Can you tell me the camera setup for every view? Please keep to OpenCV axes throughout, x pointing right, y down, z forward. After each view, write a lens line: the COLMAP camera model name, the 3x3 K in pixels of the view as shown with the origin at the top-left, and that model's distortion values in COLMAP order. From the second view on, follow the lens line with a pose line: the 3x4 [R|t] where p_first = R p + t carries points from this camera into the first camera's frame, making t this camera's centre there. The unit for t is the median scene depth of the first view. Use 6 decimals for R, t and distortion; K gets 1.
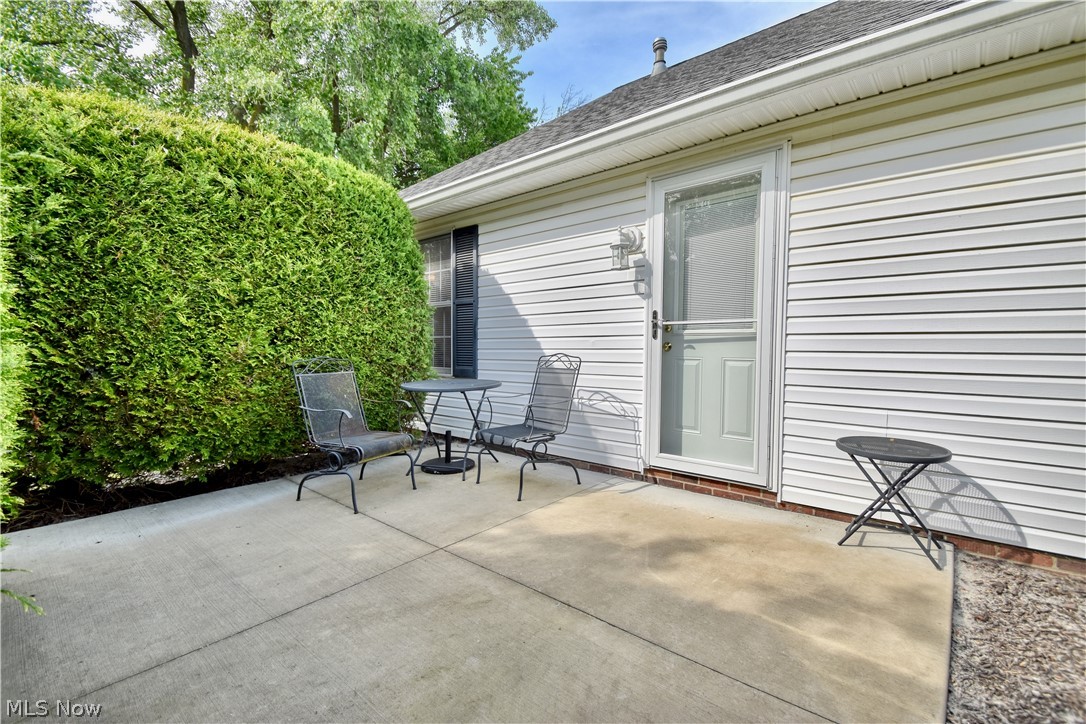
lens RADIAL K [[476.1, 0, 543.8], [0, 476.1, 363.5], [0, 0, 1]] dist [0.011418, -0.014445]
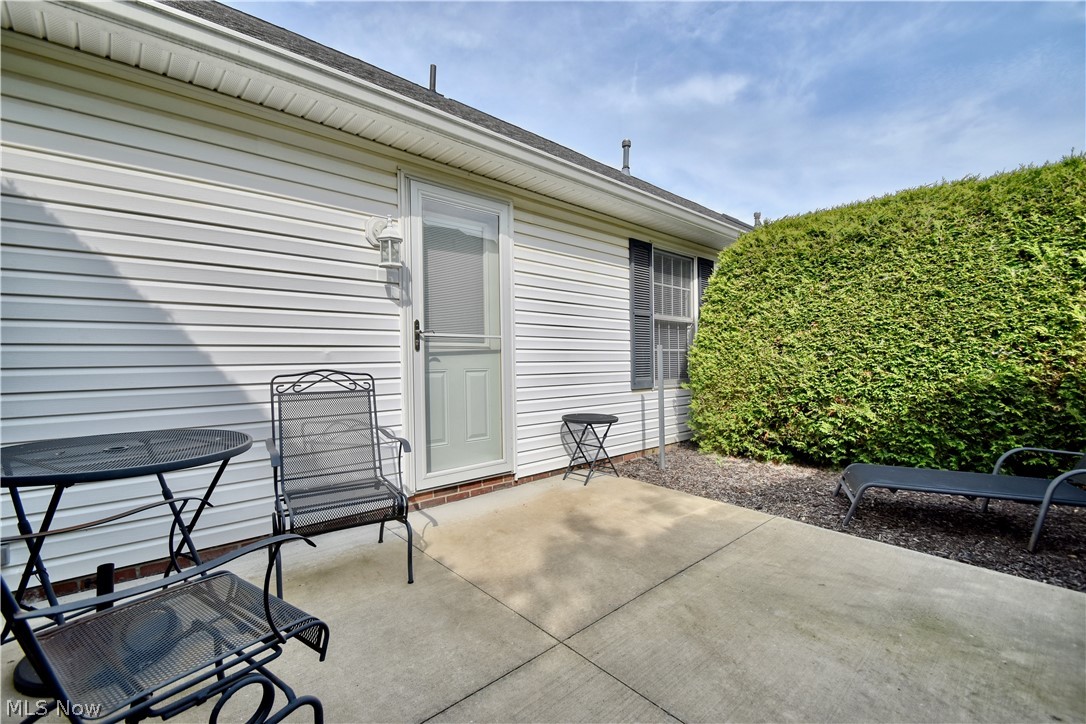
lens RADIAL K [[476.1, 0, 543.9], [0, 476.1, 360.3], [0, 0, 1]] dist [0.011418, -0.014445]
pose [[0.112565, -0.003017, 0.993640, -0.708996], [0.046719, 0.998905, -0.002260, -0.021664], [-0.992545, 0.046677, 0.112583, 0.713759]]
